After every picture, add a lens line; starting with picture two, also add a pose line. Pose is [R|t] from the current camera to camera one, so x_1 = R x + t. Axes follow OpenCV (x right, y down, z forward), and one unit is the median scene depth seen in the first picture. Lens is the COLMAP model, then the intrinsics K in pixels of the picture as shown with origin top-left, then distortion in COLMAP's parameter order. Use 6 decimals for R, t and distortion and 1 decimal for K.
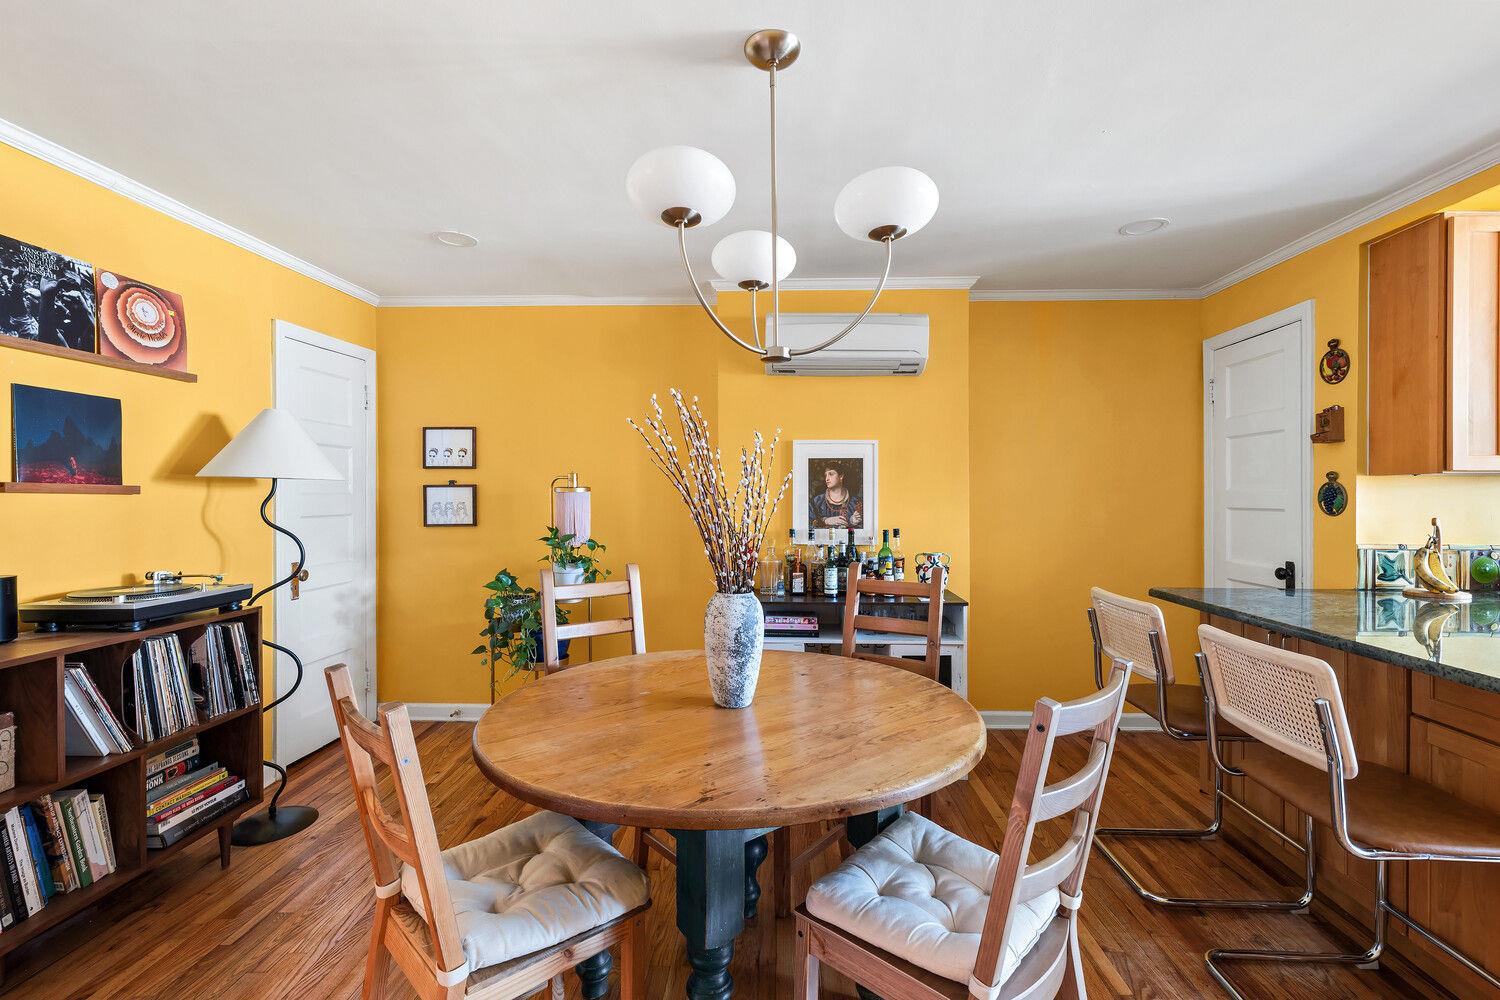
lens RADIAL K [[676.9, 0, 753.6], [0, 676.9, 497.9], [0, 0, 1]] dist [-0.002276, -0.000148]
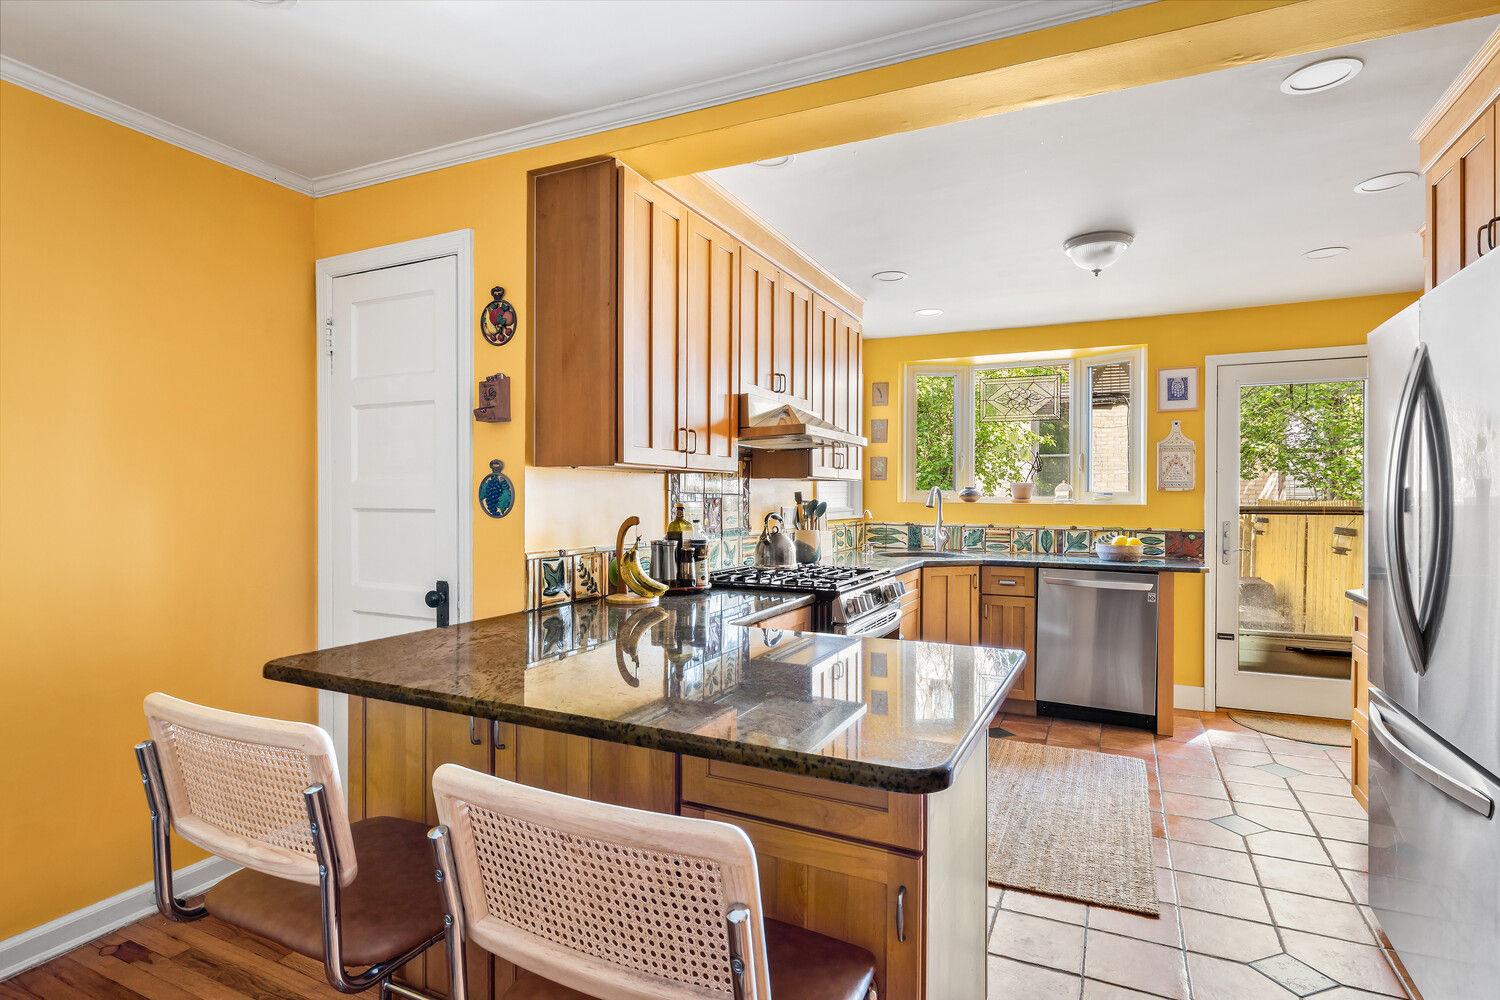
lens RADIAL K [[766.4, 0, 757.5], [0, 766.4, 494.5], [0, 0, 1]] dist [0.001358, 0.000498]
pose [[0.385502, -0.001166, 0.922706, 0.173916], [0.000739, 0.999999, 0.000955, -0.000572], [-0.922707, 0.000314, 0.385502, 0.400055]]
